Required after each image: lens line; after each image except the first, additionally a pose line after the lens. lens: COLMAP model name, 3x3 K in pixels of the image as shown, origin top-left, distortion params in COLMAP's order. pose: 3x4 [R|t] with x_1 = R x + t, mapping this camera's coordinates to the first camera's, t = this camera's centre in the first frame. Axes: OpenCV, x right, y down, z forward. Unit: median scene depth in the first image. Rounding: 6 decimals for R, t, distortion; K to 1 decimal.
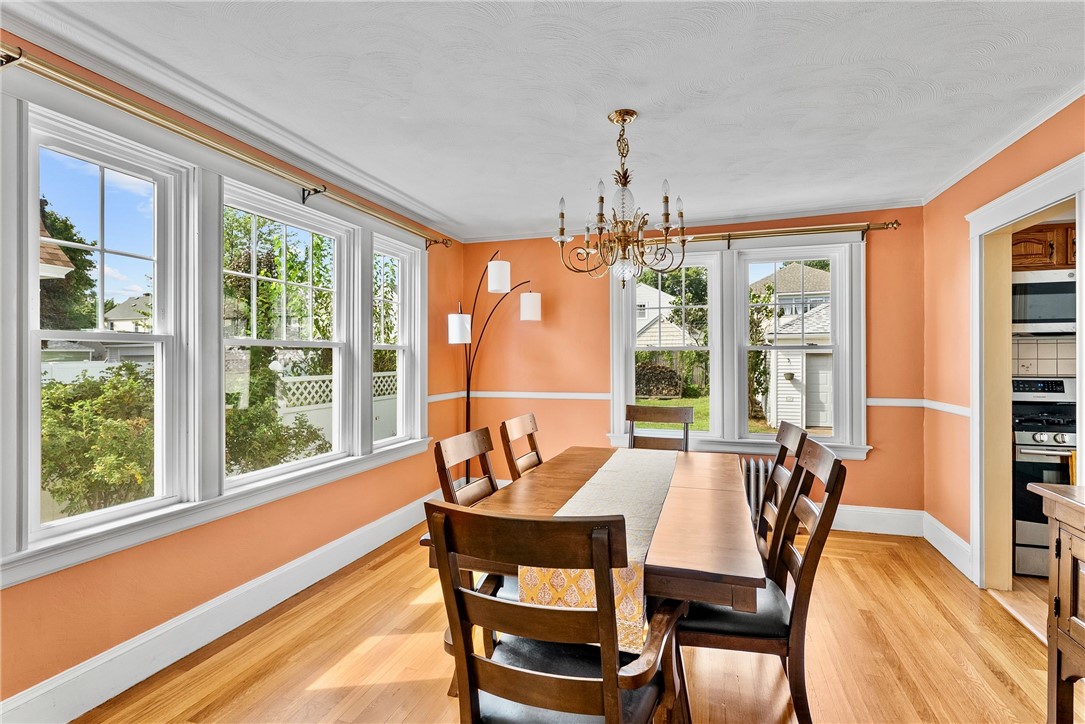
lens RADIAL K [[499.9, 0, 549.0], [0, 499.9, 359.4], [0, 0, 1]] dist [0.009666, -0.001033]
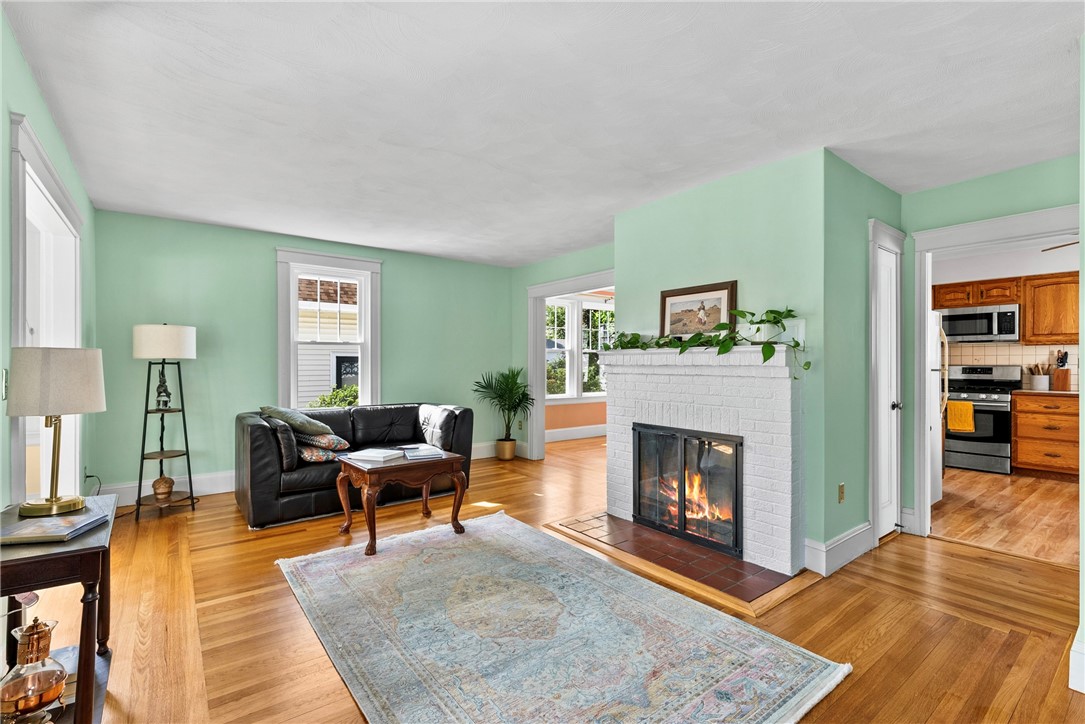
lens RADIAL K [[499.9, 0, 538.8], [0, 499.9, 361.5], [0, 0, 1]] dist [0.009666, -0.001033]
pose [[0.806189, 0.000925, -0.591657, 0.653708], [-0.003210, 0.999991, -0.002810, 0.025248], [0.591649, 0.004164, 0.806185, -1.120652]]
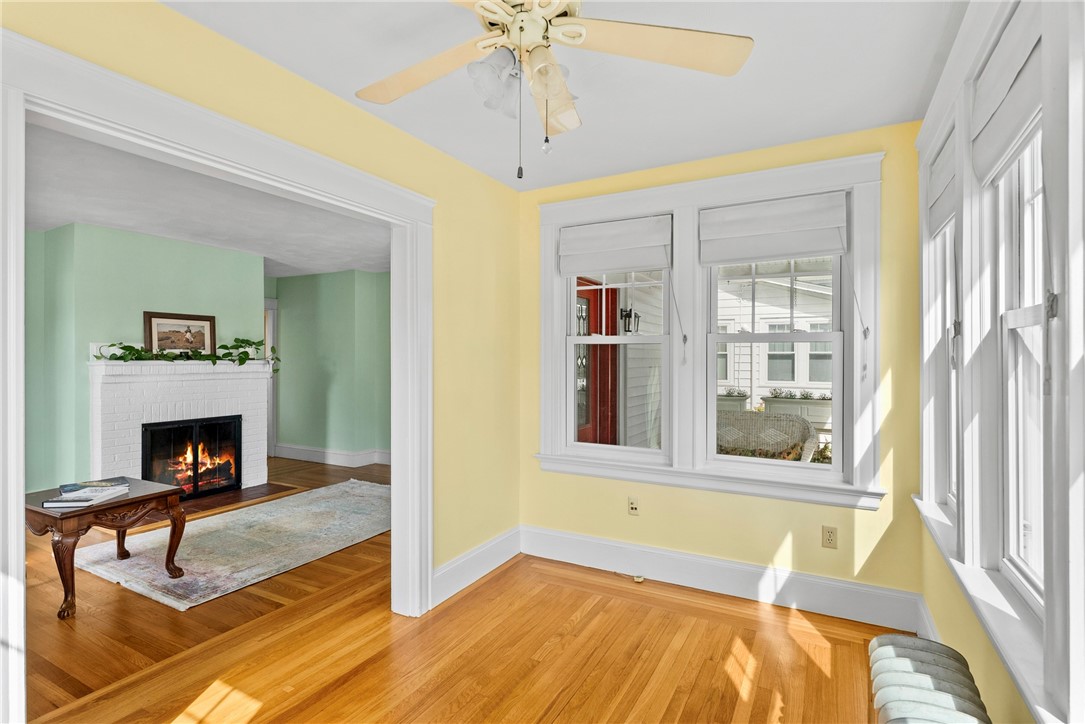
lens RADIAL K [[556.6, 0, 549.0], [0, 556.6, 362.5], [0, 0, 1]] dist [0.005079, 0.000302]
pose [[0.214379, -0.004607, 0.976740, -0.801563], [0.001383, 0.999989, 0.004413, -0.001493], [-0.976750, 0.000404, 0.214383, -1.390723]]
